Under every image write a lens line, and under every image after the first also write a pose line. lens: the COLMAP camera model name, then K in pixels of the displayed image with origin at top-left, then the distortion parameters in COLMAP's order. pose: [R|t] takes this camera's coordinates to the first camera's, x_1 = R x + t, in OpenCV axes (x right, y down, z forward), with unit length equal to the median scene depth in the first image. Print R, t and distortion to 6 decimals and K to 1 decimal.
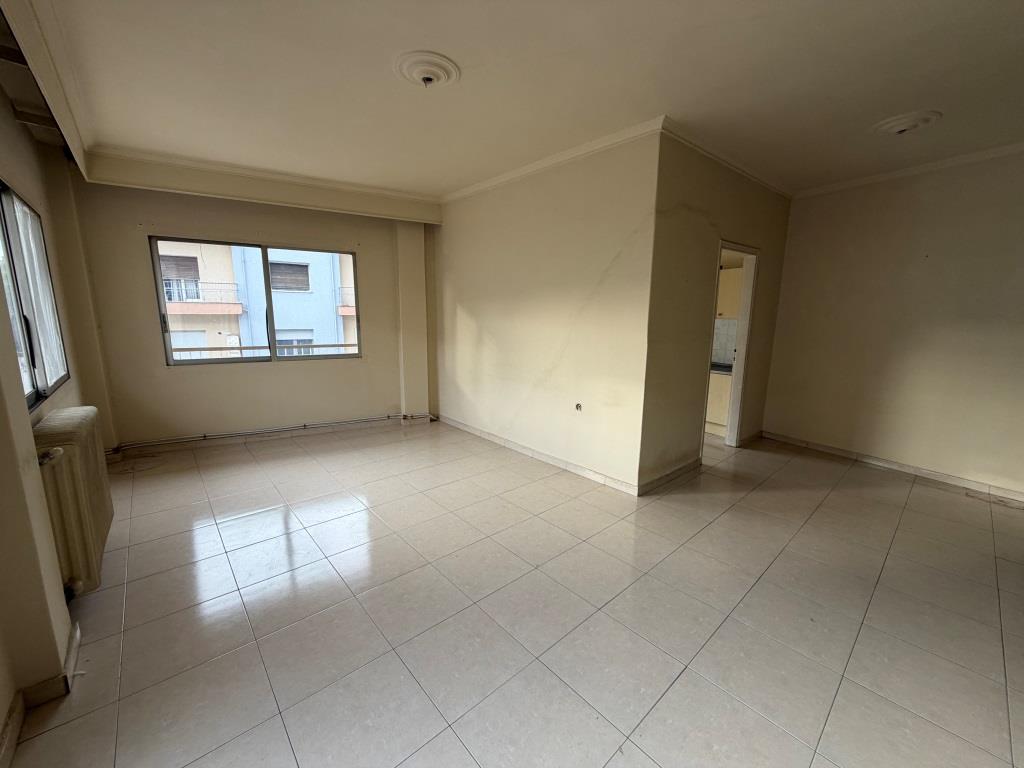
lens RADIAL K [[406.6, 0, 507.5], [0, 406.6, 384.8], [0, 0, 1]] dist [-0.003568, 0.000825]
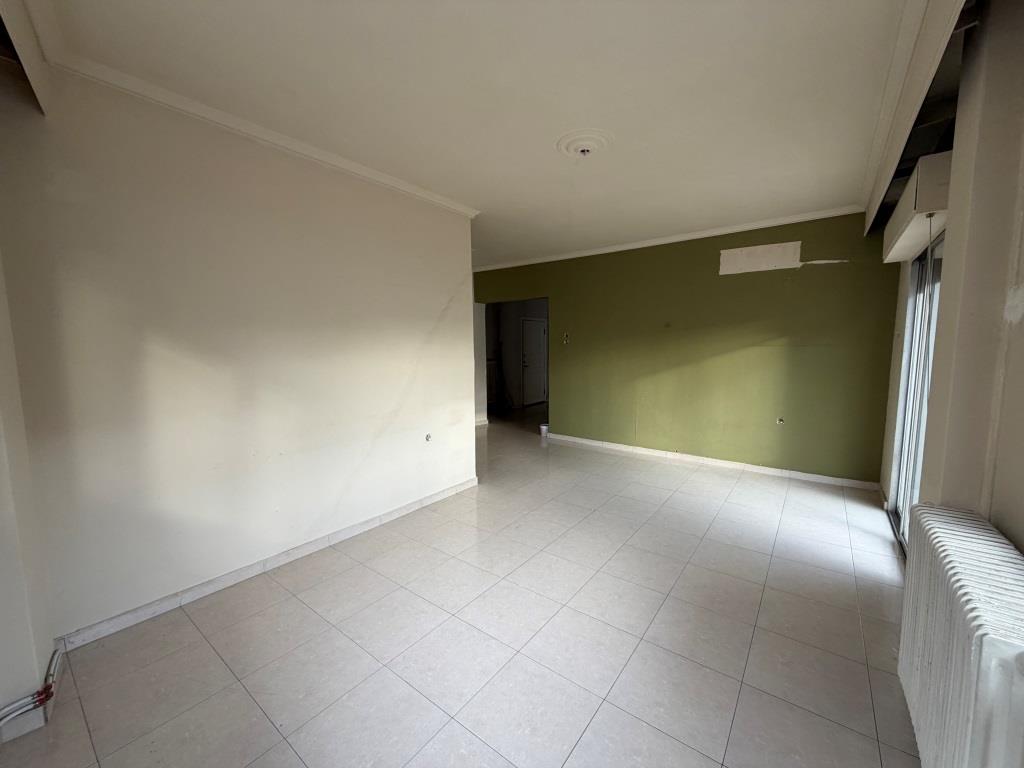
lens RADIAL K [[406.6, 0, 511.3], [0, 406.6, 384.8], [0, 0, 1]] dist [-0.003568, 0.000825]
pose [[-0.197147, -0.109456, 0.974245, -0.715176], [0.173546, 0.974158, 0.144564, -0.157775], [-0.964891, 0.197576, -0.173056, 0.804903]]
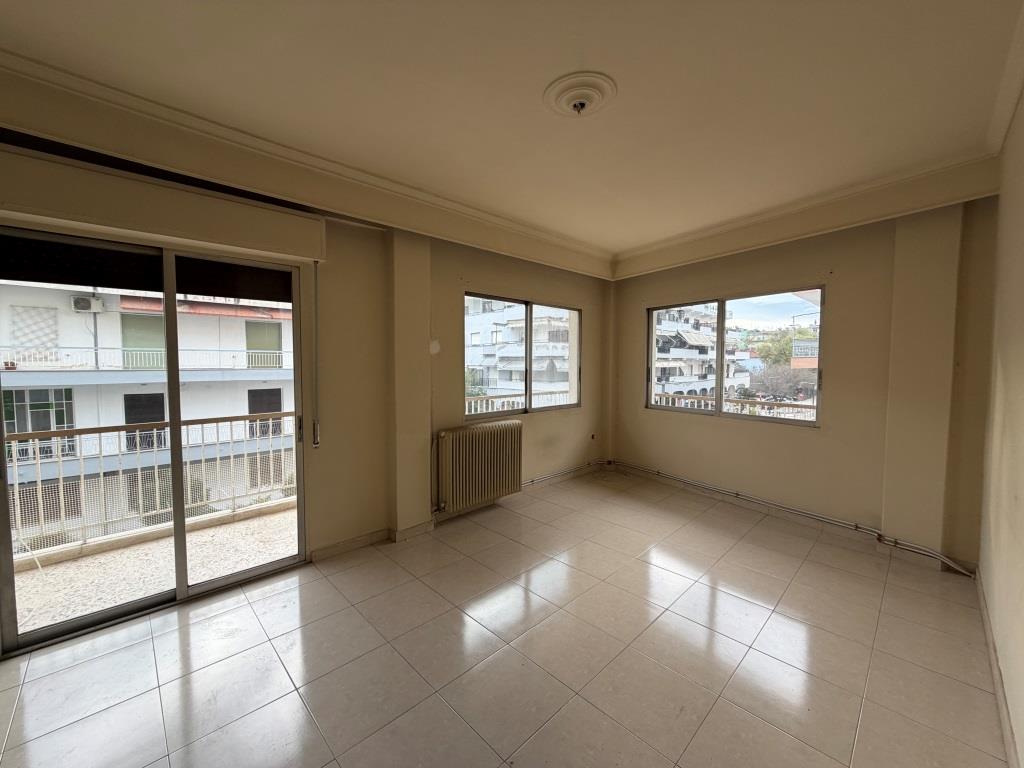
lens RADIAL K [[406.6, 0, 508.0], [0, 406.6, 381.6], [0, 0, 1]] dist [-0.003568, 0.000825]
pose [[0.038907, 0.035107, -0.998626, 0.372990], [-0.170668, 0.984931, 0.027976, -0.083675], [0.984560, 0.169345, 0.044312, 0.479600]]
